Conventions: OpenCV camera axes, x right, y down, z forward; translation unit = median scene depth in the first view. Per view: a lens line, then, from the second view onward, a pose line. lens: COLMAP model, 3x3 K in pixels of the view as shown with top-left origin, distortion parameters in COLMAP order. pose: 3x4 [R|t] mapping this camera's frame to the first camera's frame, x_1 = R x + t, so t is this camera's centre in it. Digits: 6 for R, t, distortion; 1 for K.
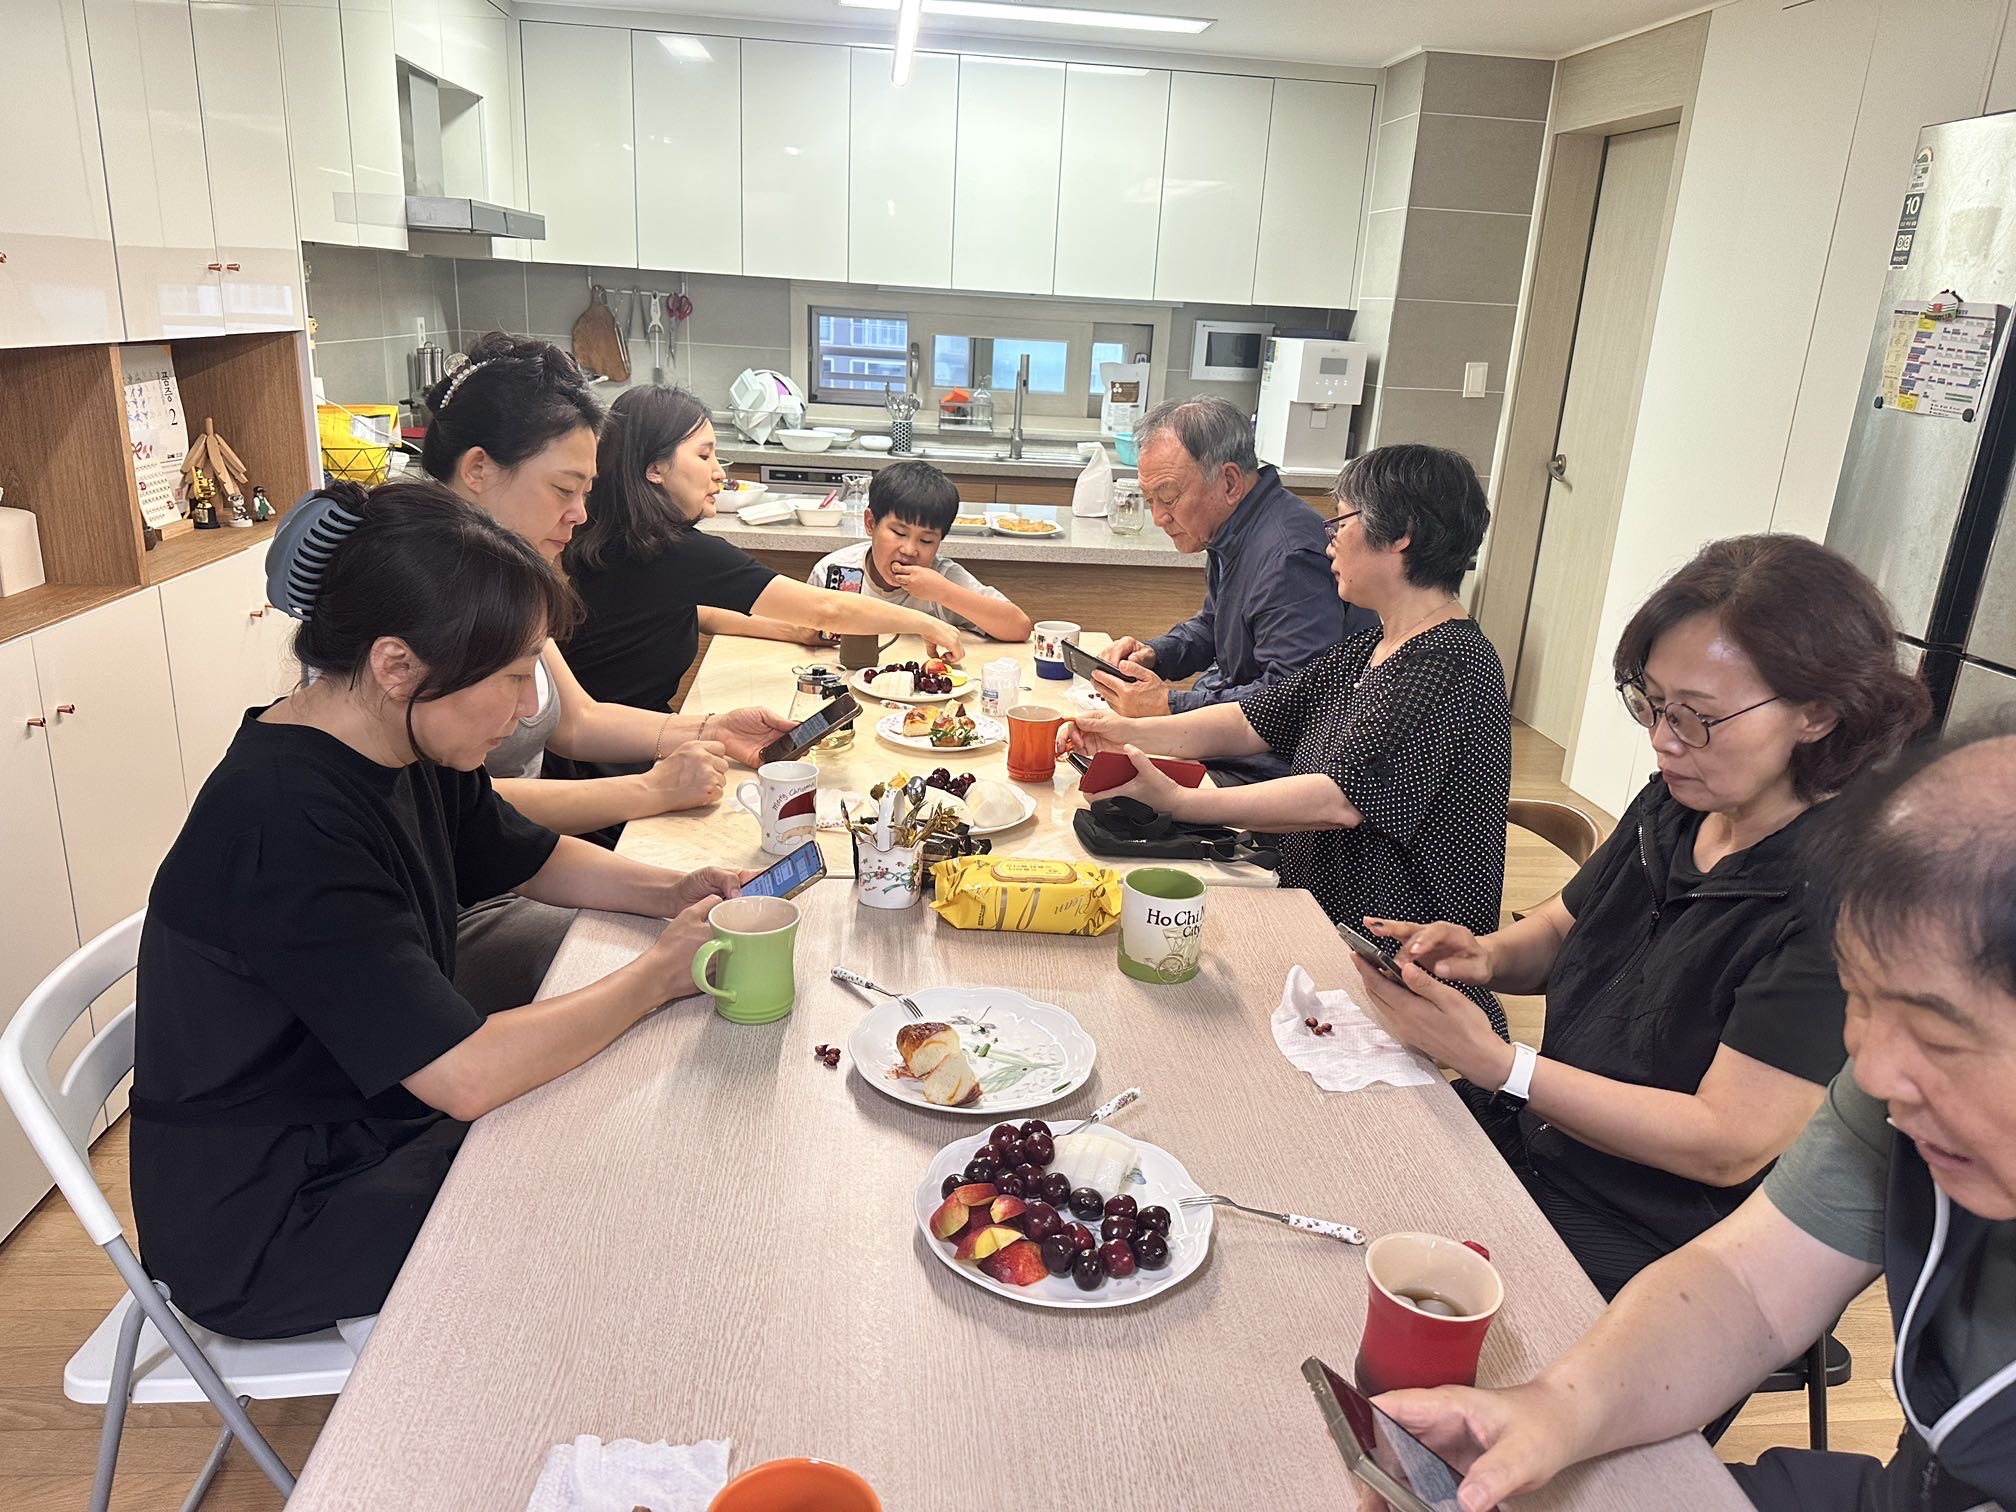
lens RADIAL K [[1467.9, 0, 1008.0], [0, 1467.9, 756.0], [0, 0, 1]] dist [0.011495, -0.002477]
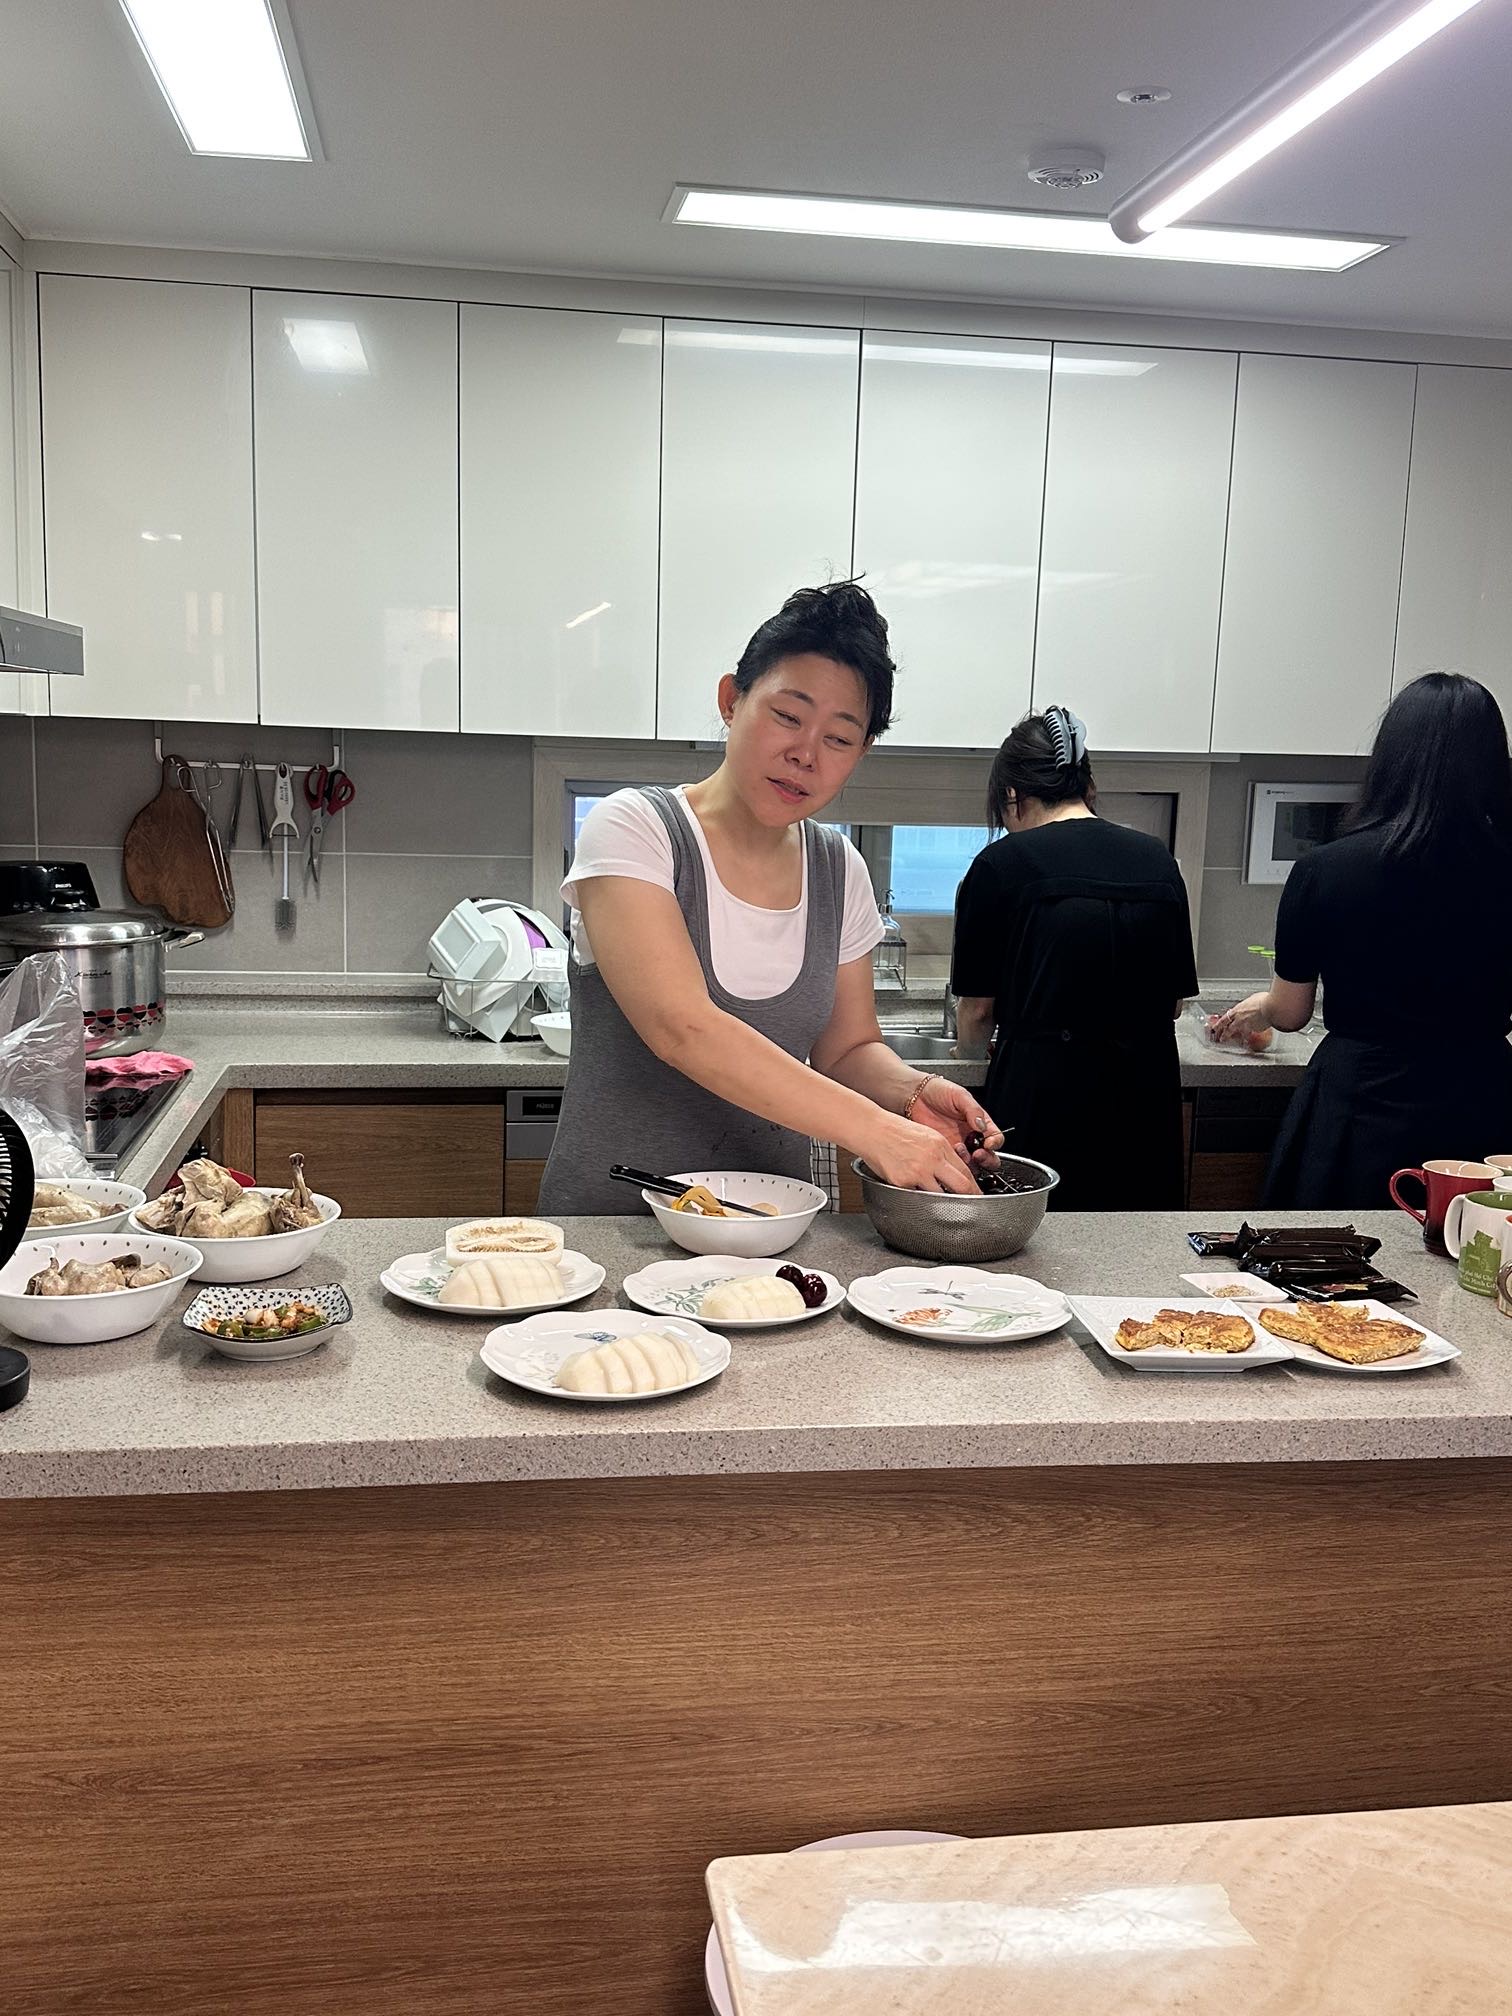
lens RADIAL K [[1789.7, 0, 756.0], [0, 1789.7, 1008.0], [0, 0, 1]] dist [-0.004968, -0.025390]
pose [[0.996928, -0.038958, 0.067943, -0.122904], [0.048962, 0.987100, -0.152435, -0.126956], [-0.061128, 0.155293, 0.985975, 0.380383]]
